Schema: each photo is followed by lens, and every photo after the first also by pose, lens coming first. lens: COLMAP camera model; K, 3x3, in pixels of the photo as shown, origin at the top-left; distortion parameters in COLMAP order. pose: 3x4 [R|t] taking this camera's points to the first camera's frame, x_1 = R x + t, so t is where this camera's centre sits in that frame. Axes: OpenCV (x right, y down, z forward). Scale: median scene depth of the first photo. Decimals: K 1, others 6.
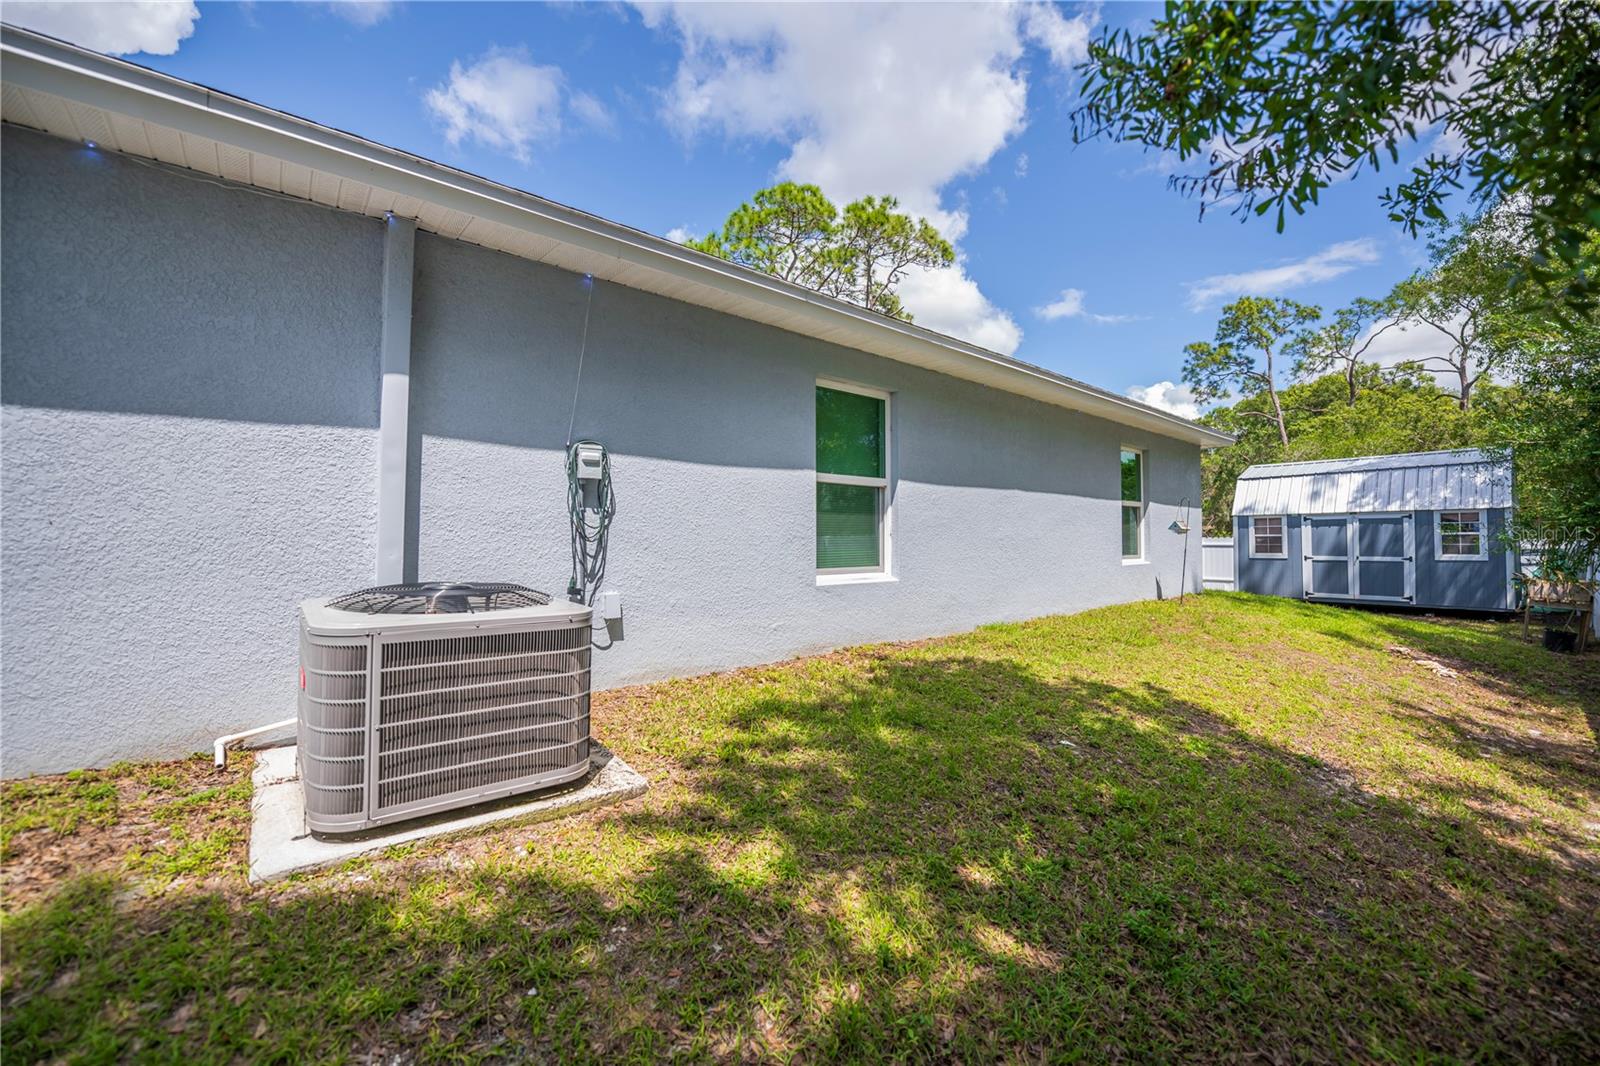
lens RADIAL K [[639.5, 0, 803.0], [0, 639.5, 526.4], [0, 0, 1]] dist [-0.010079, -0.003071]
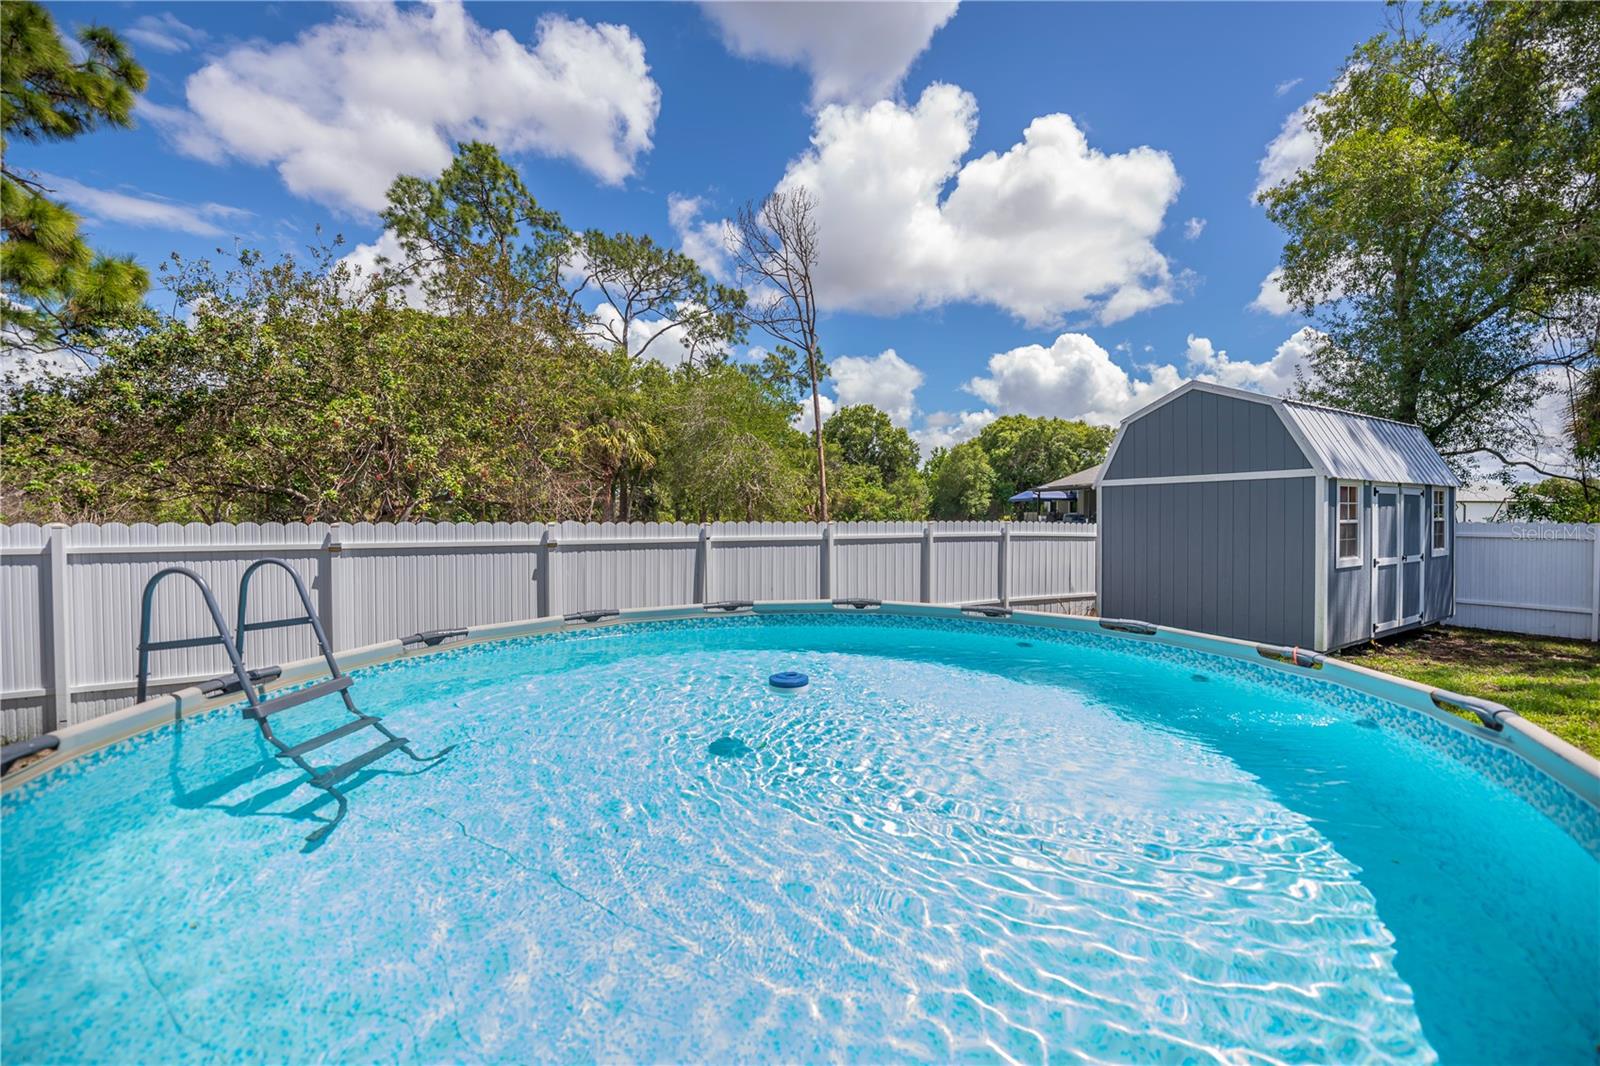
lens RADIAL K [[630.0, 0, 832.7], [0, 630.0, 529.7], [0, 0, 1]] dist [-0.010305, -0.000353]
pose [[0.125435, -0.022800, 0.991840, 0.204224], [-0.029838, 0.999197, 0.026743, 0.020349], [-0.991653, -0.032949, 0.124654, 1.391655]]
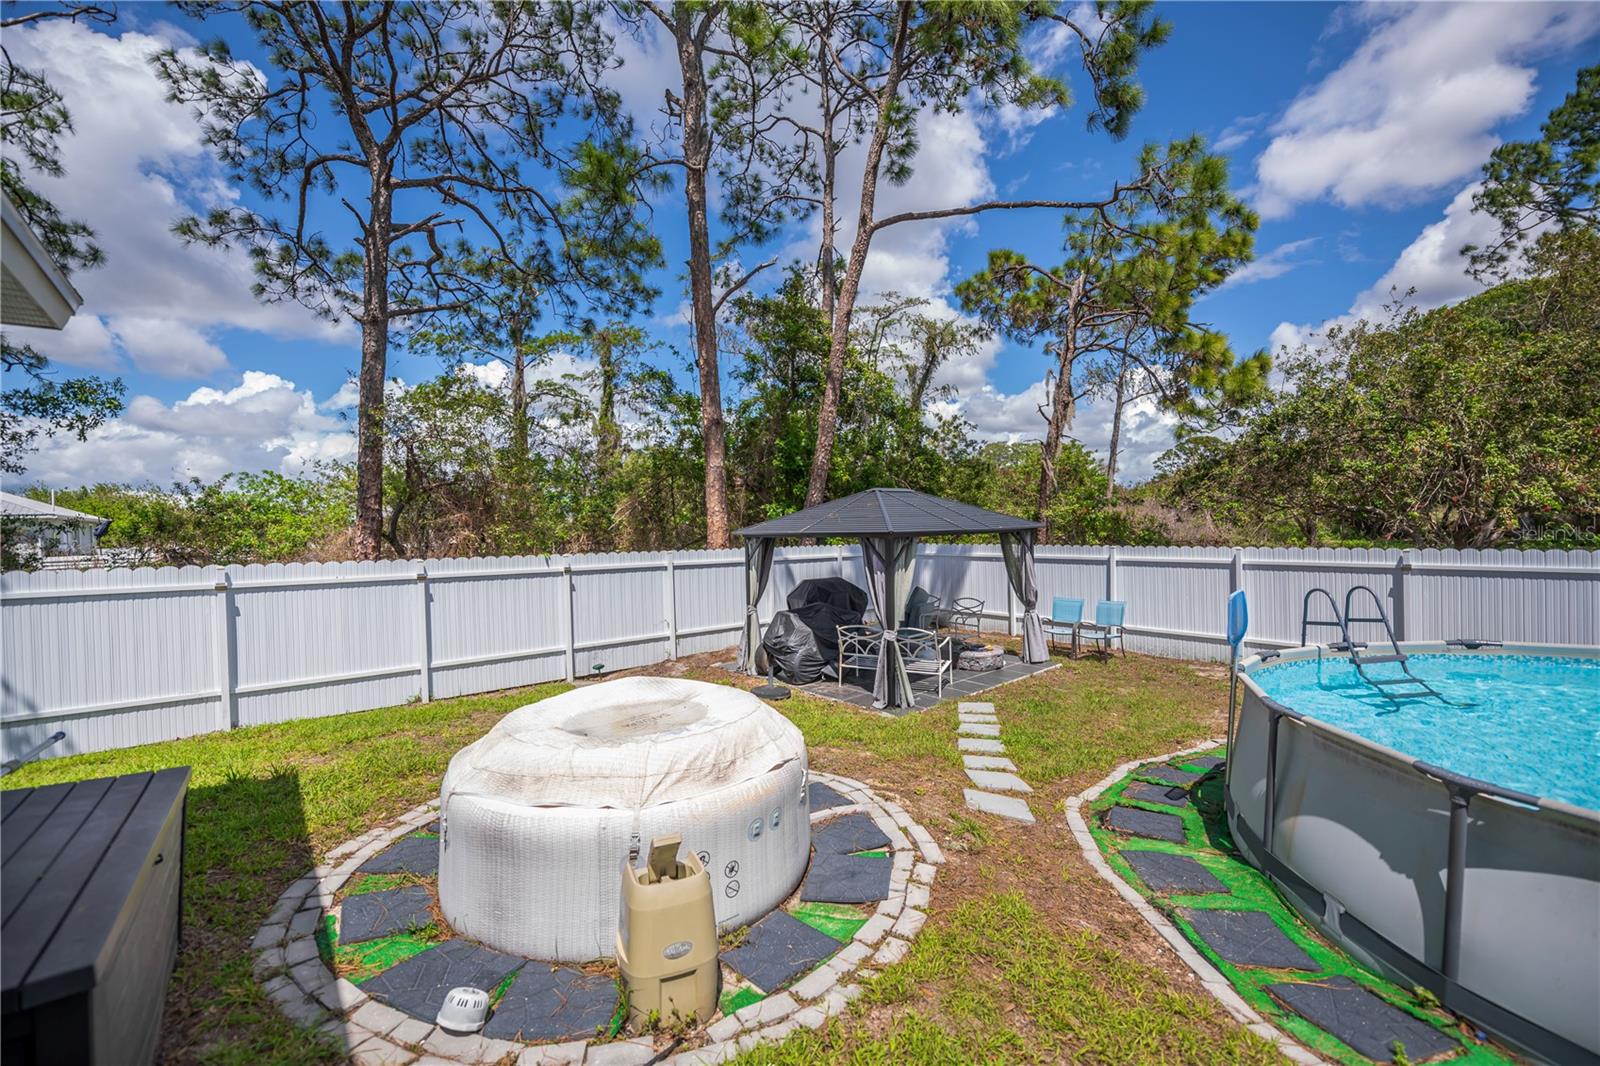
lens RADIAL K [[636.2, 0, 804.4], [0, 636.2, 531.0], [0, 0, 1]] dist [-0.010499, -0.000199]
pose [[0.999640, -0.026834, 0.000263, 0.063401], [0.026808, 0.999015, 0.035359, -0.010140], [-0.001212, -0.035339, 0.999375, 1.236998]]
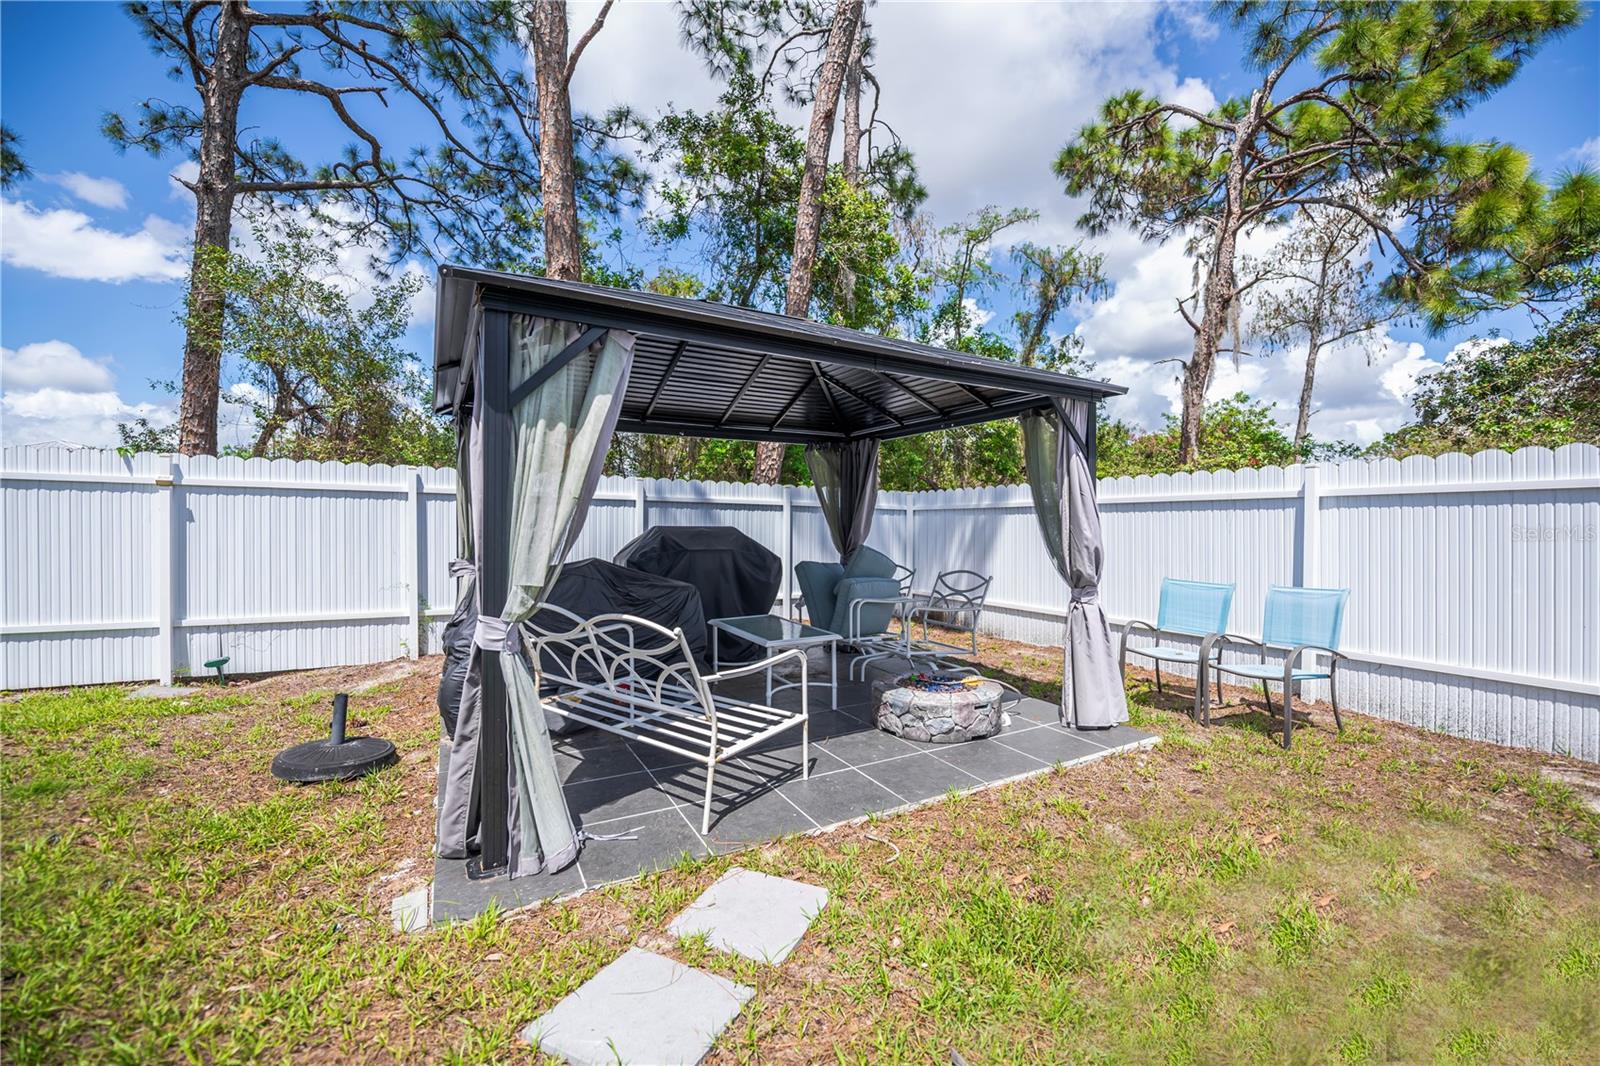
lens RADIAL K [[634.2, 0, 807.4], [0, 634.2, 525.7], [0, 0, 1]] dist [-0.014354, -0.002947]
pose [[0.977879, -0.003956, -0.209134, 0.226547], [0.009064, 0.999683, 0.023475, 0.059092], [0.208975, -0.024851, 0.977605, 1.582688]]
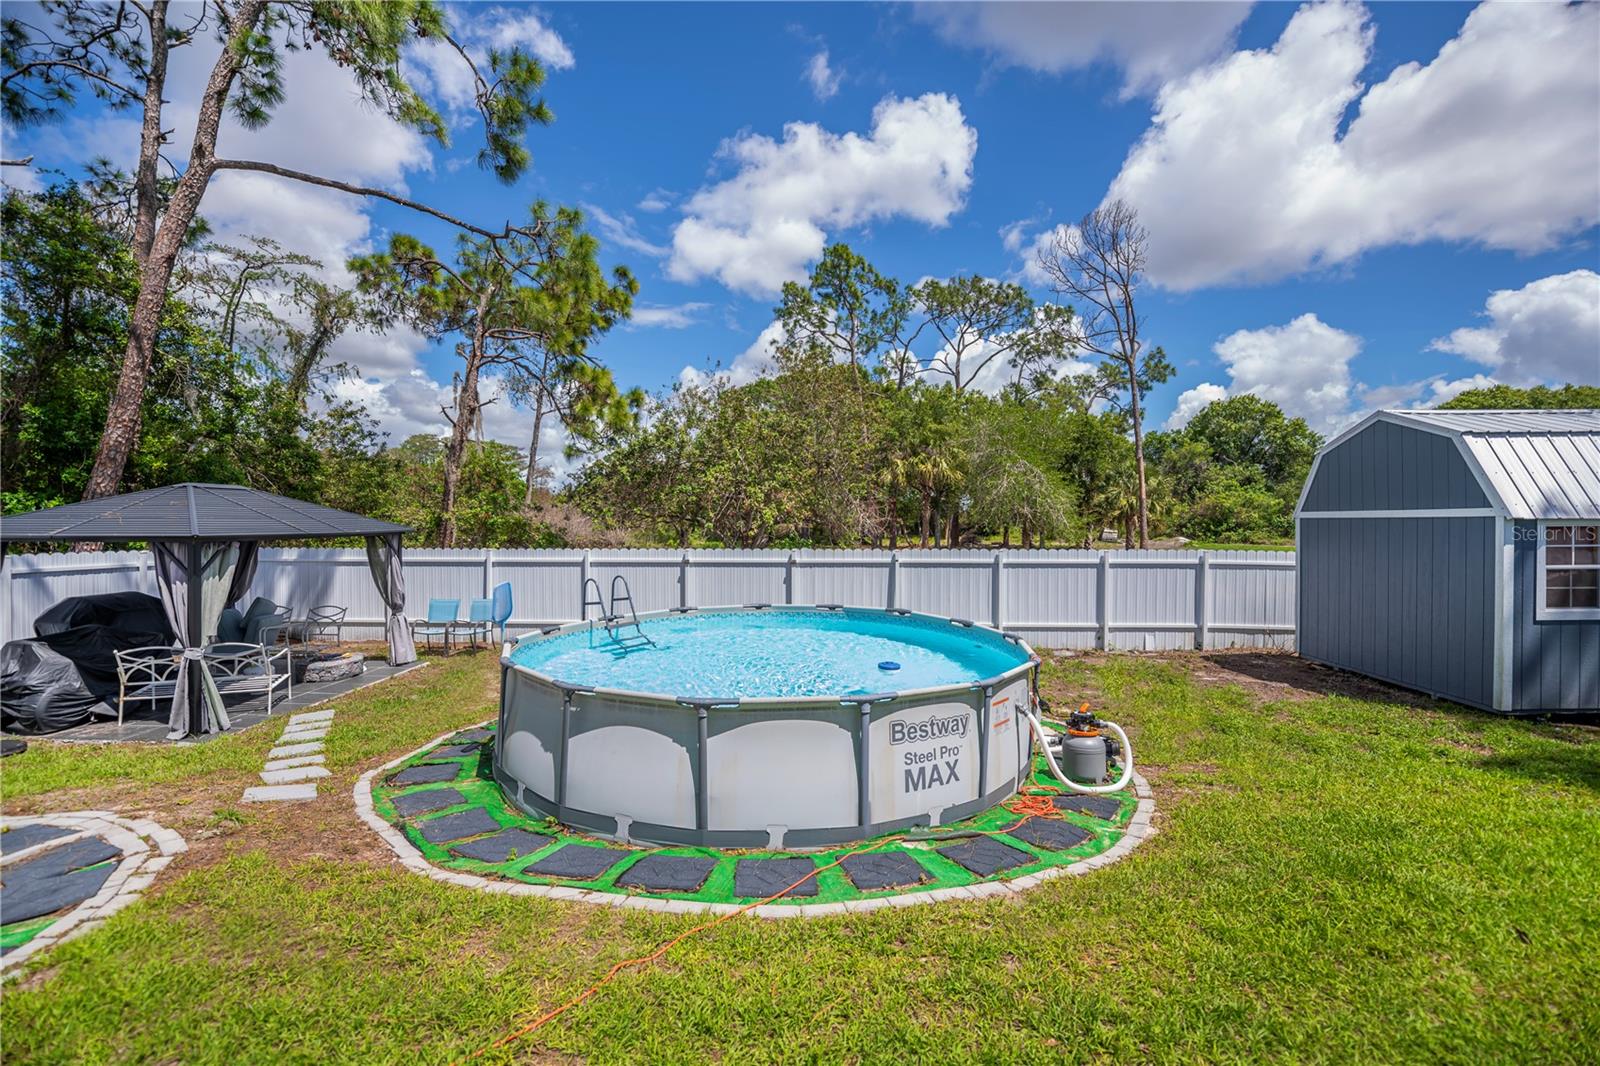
lens RADIAL K [[639.5, 0, 803.0], [0, 639.5, 526.4], [0, 0, 1]] dist [-0.010079, -0.003071]
pose [[0.677420, -0.010338, 0.735524, 0.092273], [-0.017228, 0.999404, 0.029913, -0.016275], [-0.735395, -0.032935, 0.676838, 1.137728]]
